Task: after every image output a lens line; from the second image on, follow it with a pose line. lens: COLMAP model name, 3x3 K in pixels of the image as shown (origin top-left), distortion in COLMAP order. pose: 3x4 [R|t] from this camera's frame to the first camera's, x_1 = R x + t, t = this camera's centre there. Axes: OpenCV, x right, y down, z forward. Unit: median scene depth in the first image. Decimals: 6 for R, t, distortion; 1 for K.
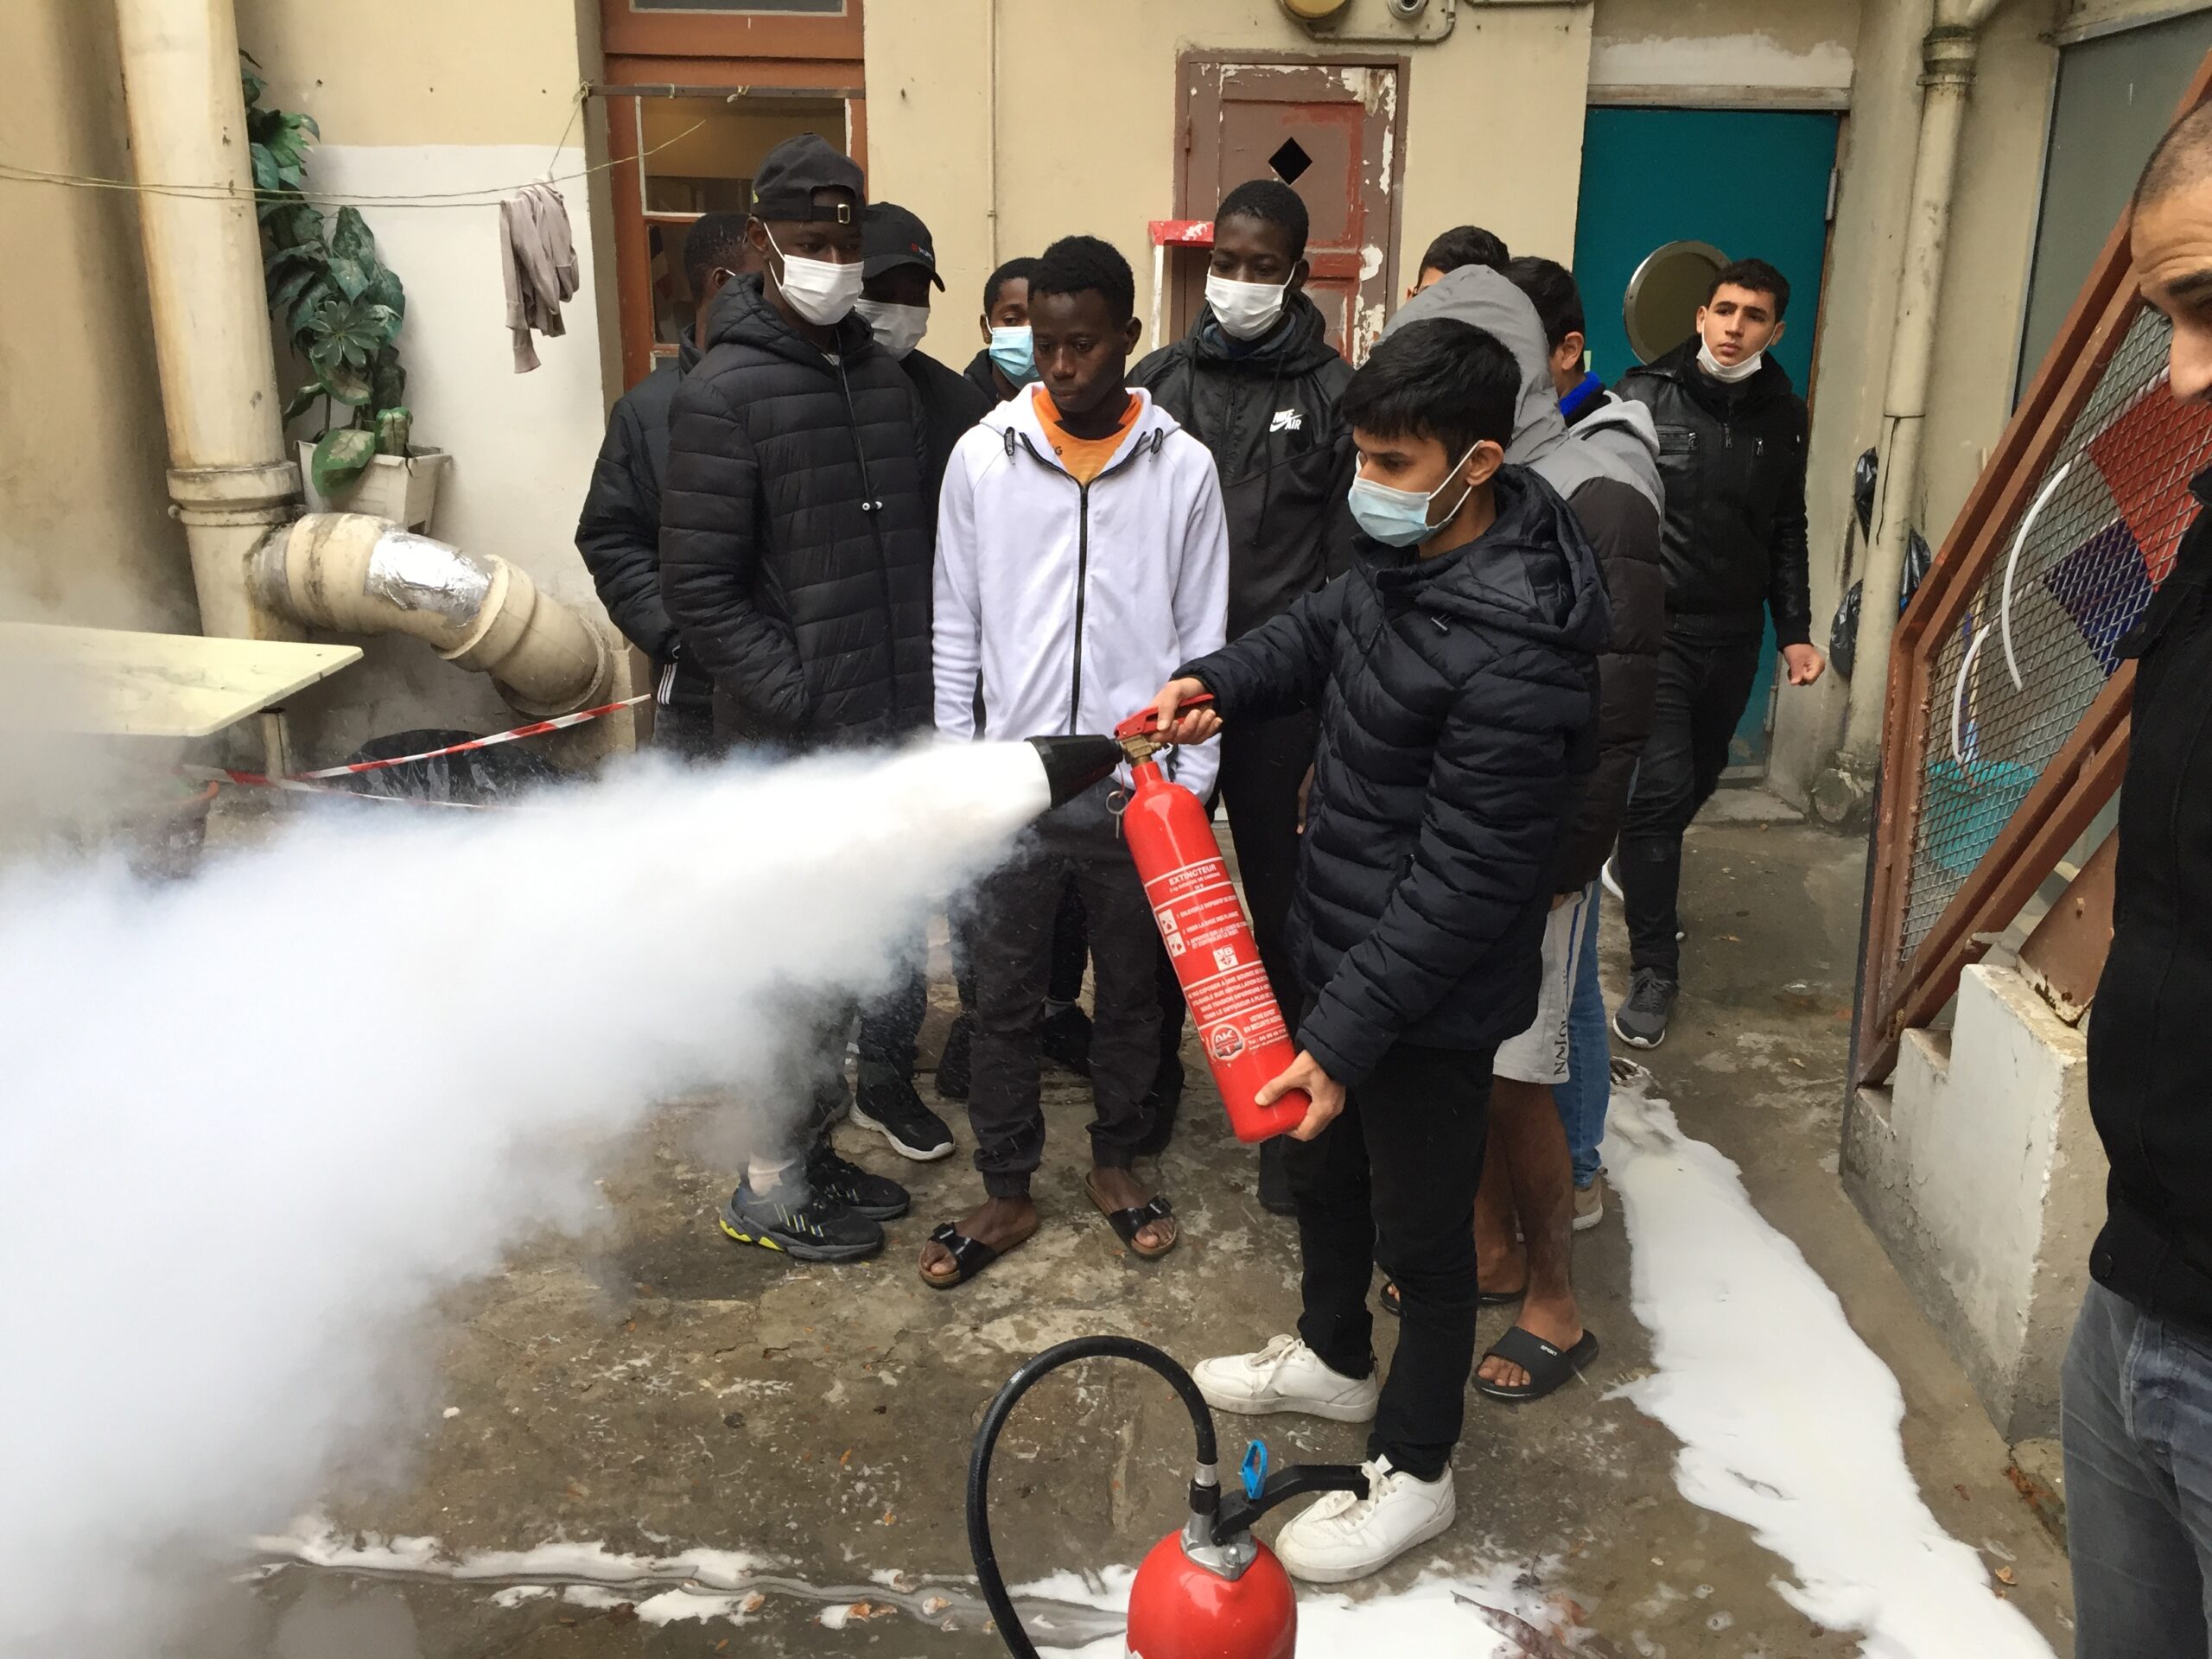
lens RADIAL K [[1899.0, 0, 1113.8], [0, 1899.0, 823.8], [0, 0, 1]] dist [0.030333, -0.014709]
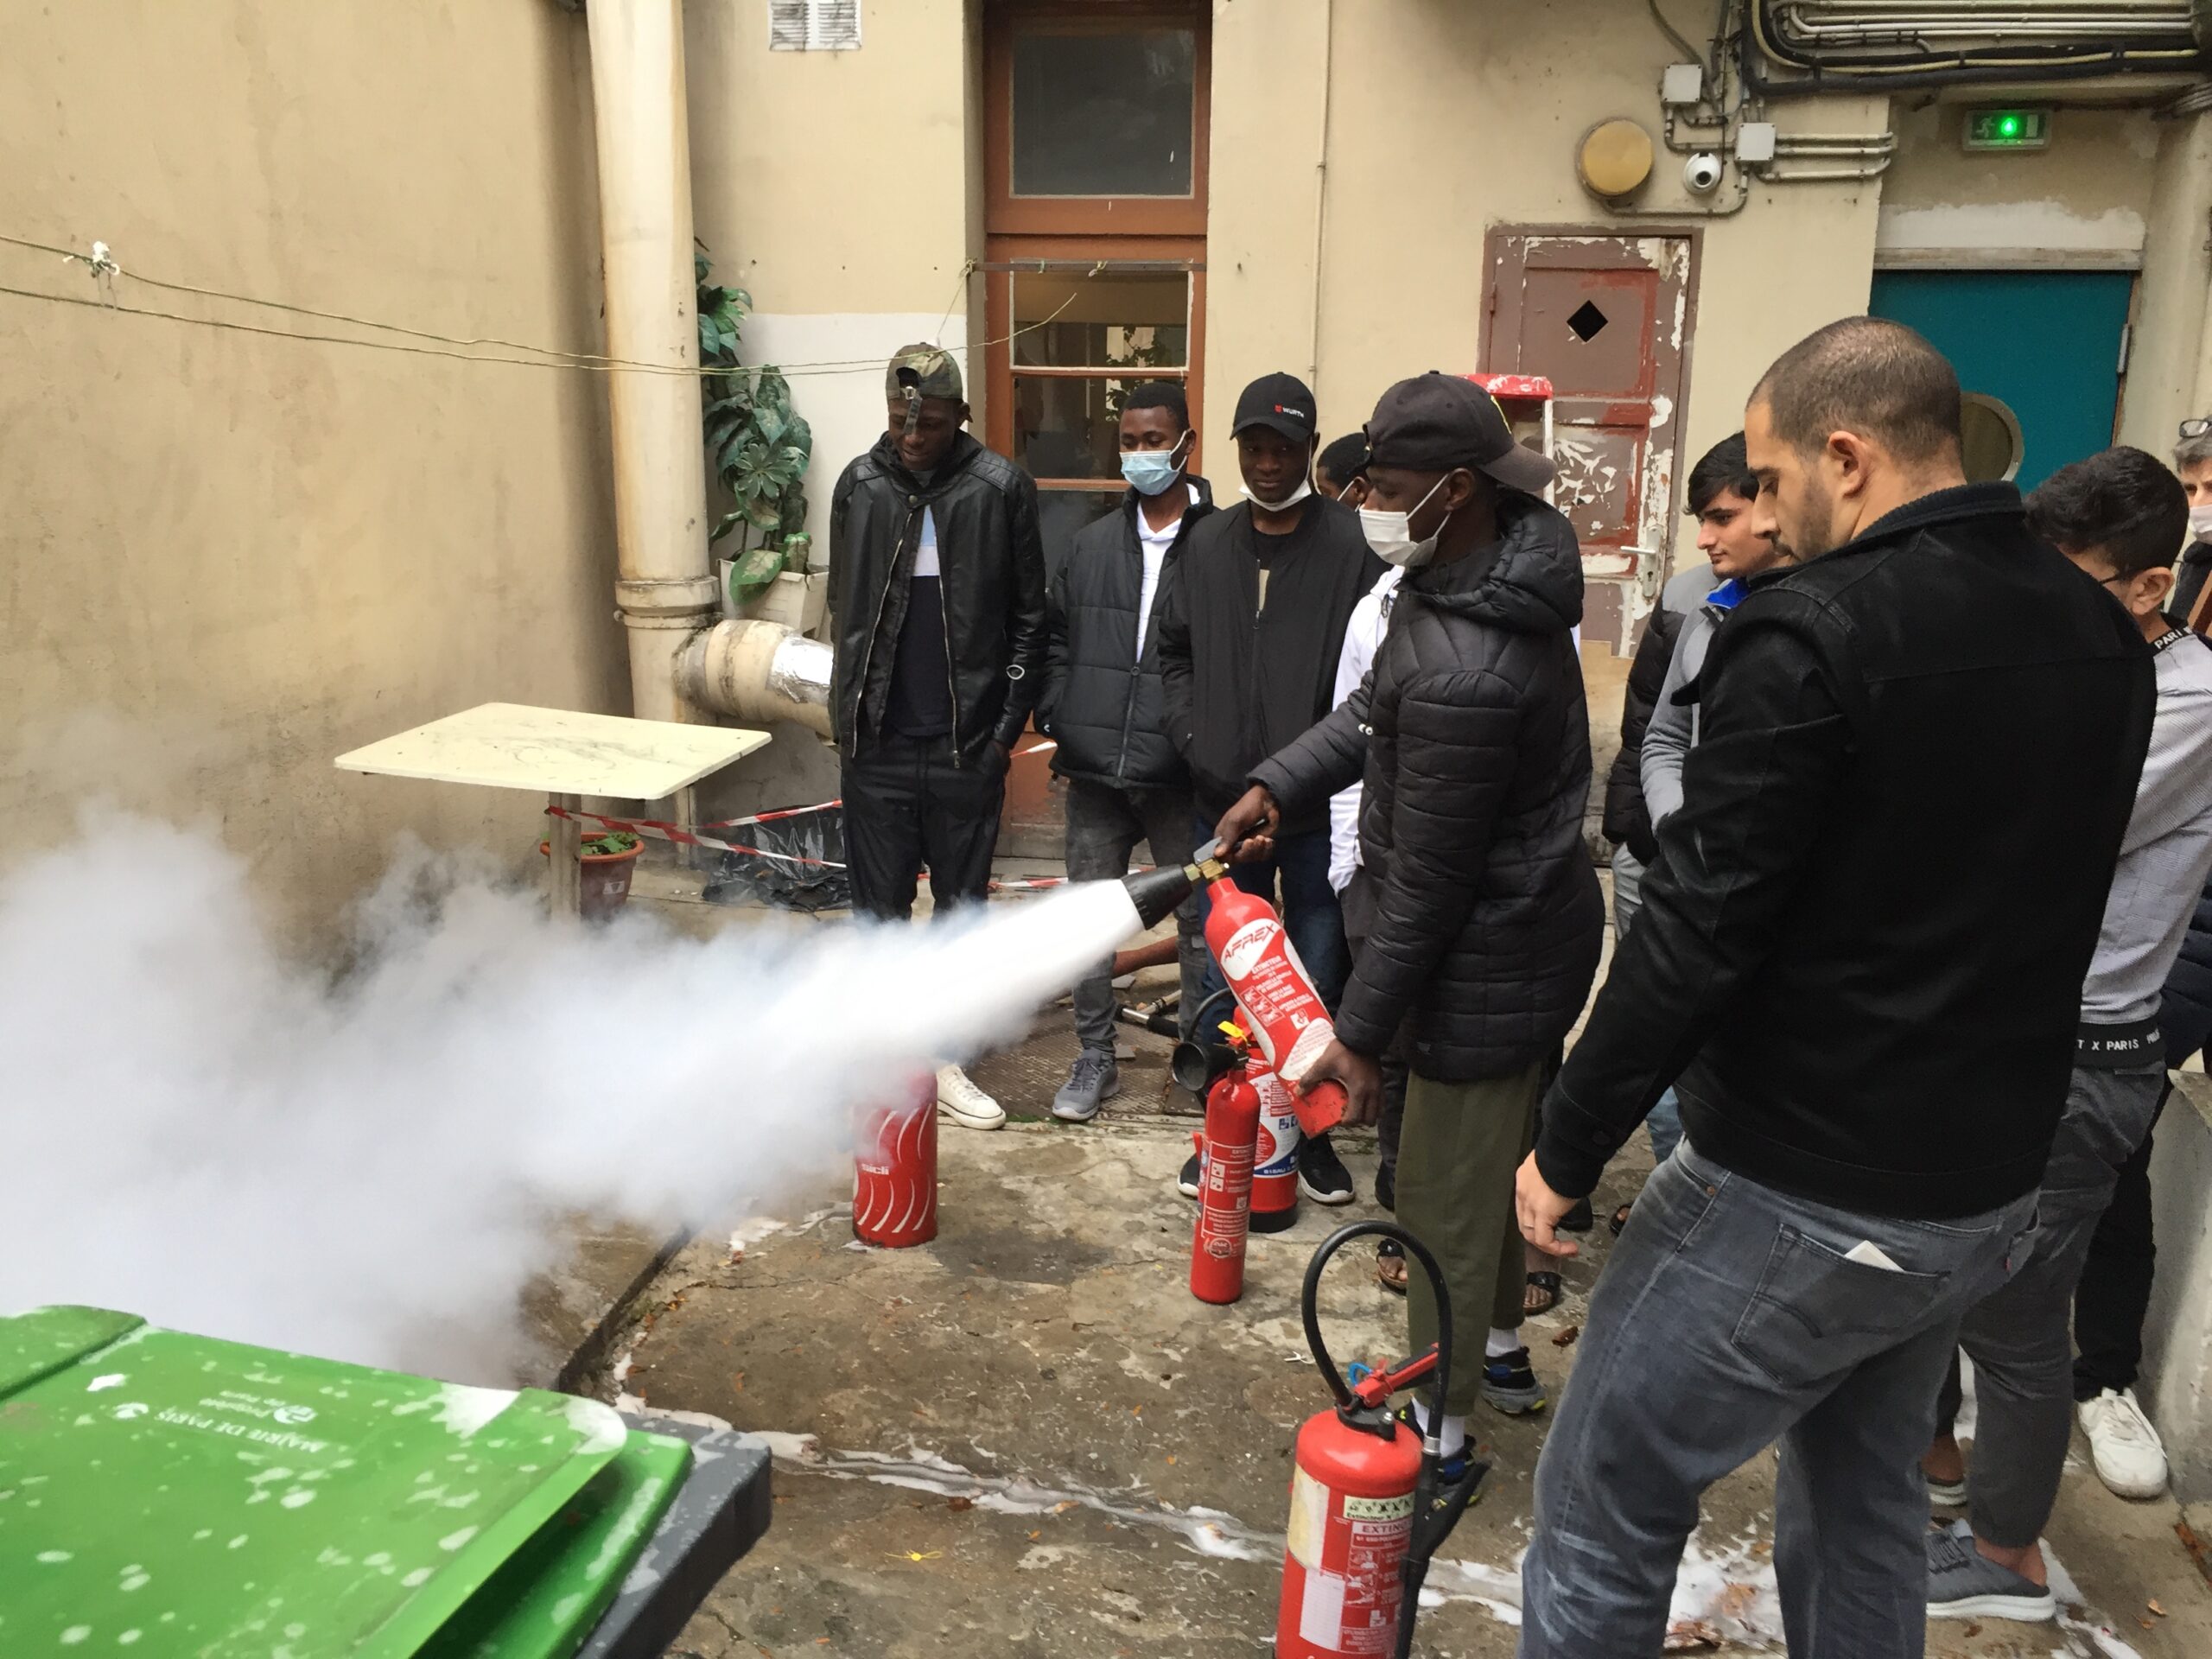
lens RADIAL K [[1899.0, 0, 1110.1], [0, 1899.0, 829.4], [0, 0, 1]] dist [0.030333, -0.014709]
pose [[0.985831, 0.042465, -0.162278, 0.013238], [-0.050746, 0.997595, -0.047223, 0.011708], [0.159882, 0.054788, 0.985615, -0.123059]]
